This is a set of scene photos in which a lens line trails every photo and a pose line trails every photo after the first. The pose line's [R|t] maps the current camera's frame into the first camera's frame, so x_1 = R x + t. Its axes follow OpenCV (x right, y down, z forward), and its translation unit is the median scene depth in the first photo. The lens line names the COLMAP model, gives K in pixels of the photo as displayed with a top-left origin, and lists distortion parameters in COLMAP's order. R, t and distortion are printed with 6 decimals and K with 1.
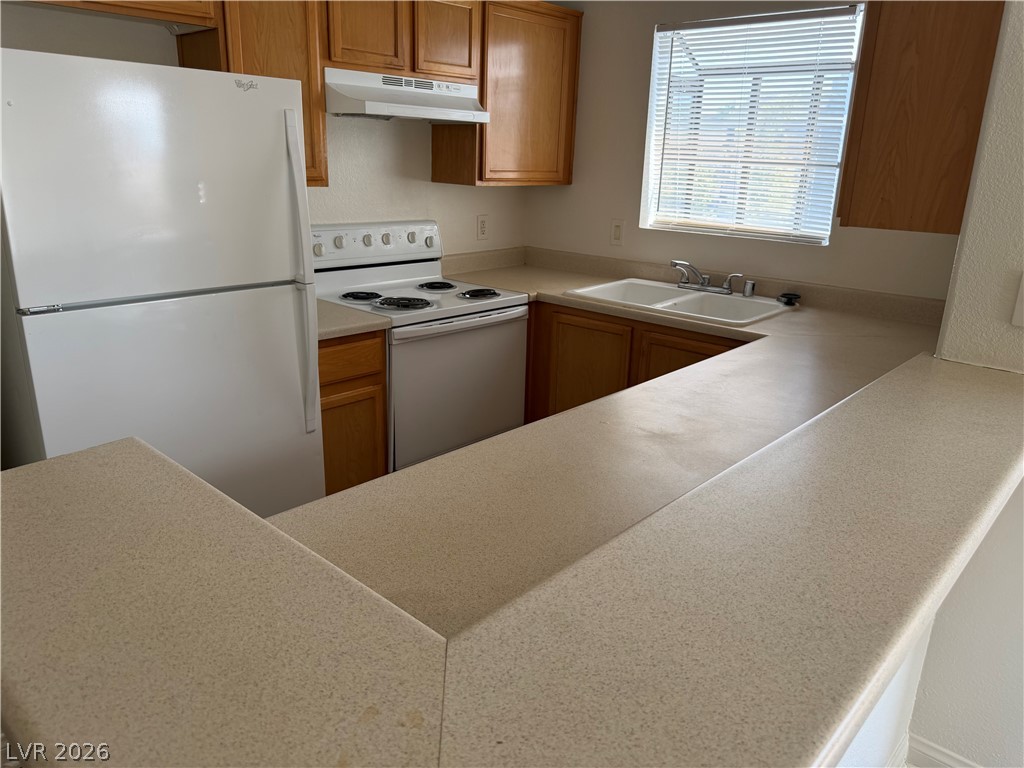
lens RADIAL K [[727.6, 0, 516.1], [0, 727.6, 376.2], [0, 0, 1]] dist [0.043184, -0.052677]
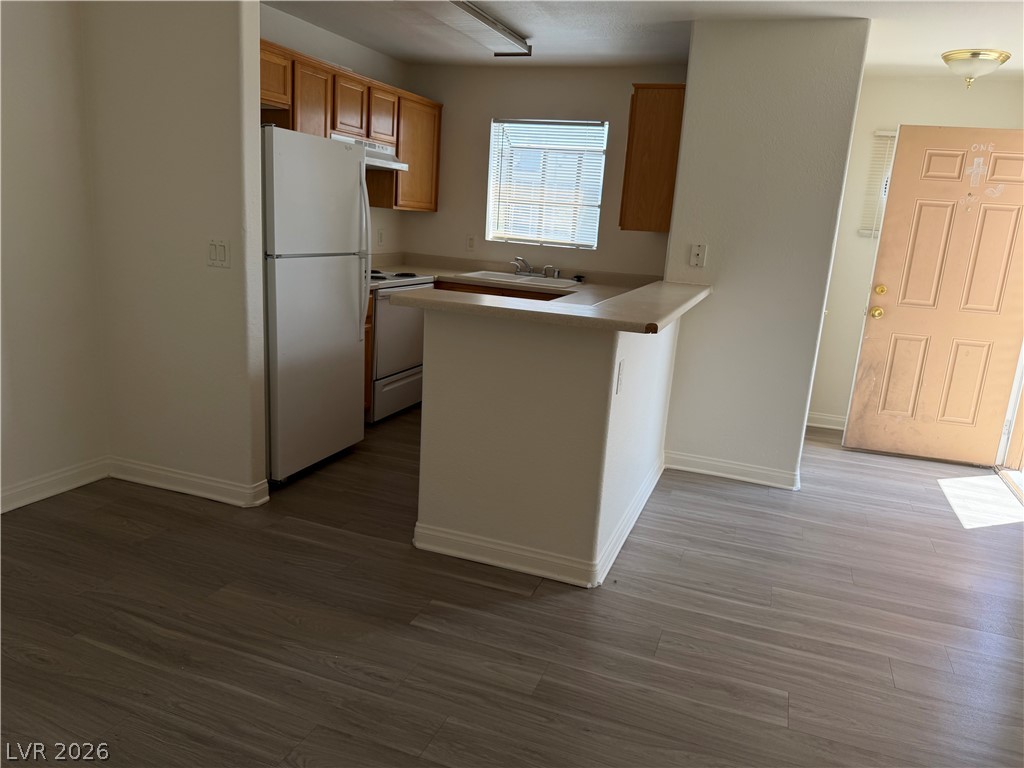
lens RADIAL K [[727.6, 0, 517.3], [0, 727.6, 385.9], [0, 0, 1]] dist [0.043184, -0.052677]
pose [[0.927647, -0.049588, 0.370150, -0.426478], [0.065565, 0.997376, -0.030701, 0.194092], [-0.367657, 0.052749, 0.928464, -0.566295]]
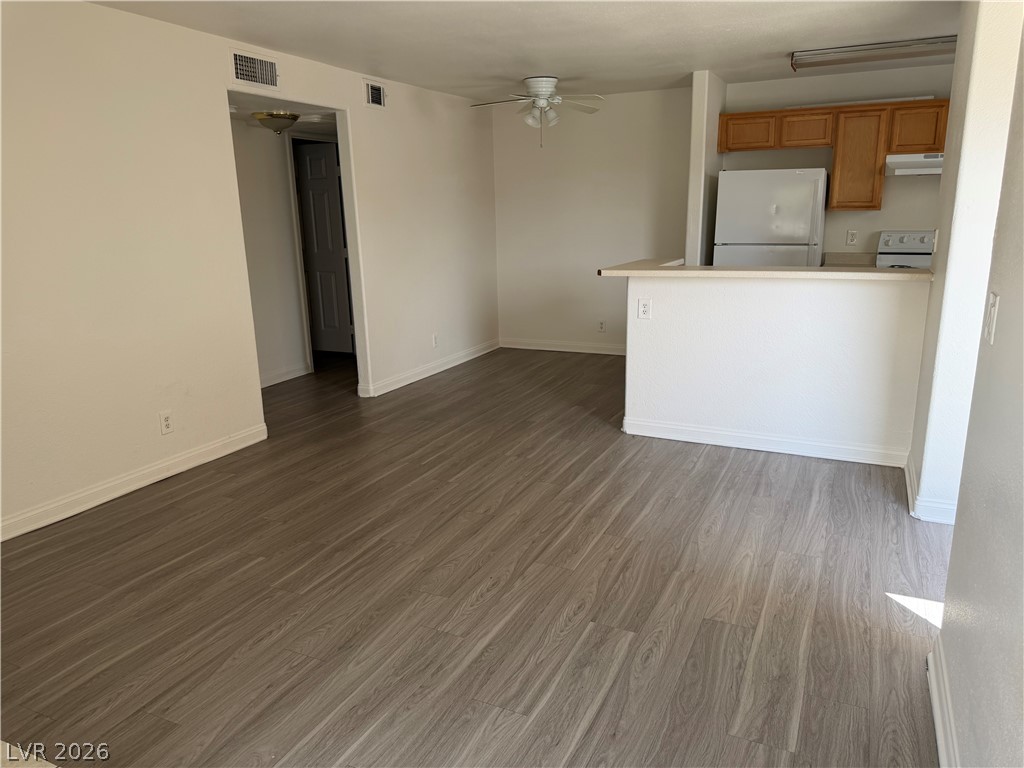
lens RADIAL K [[727.6, 0, 515.0], [0, 727.6, 385.5], [0, 0, 1]] dist [0.043184, -0.052677]
pose [[0.295076, 0.199225, -0.934473, 1.284007], [-0.256048, 0.958737, 0.123546, 0.199127], [0.920527, 0.202814, 0.333911, -0.486757]]
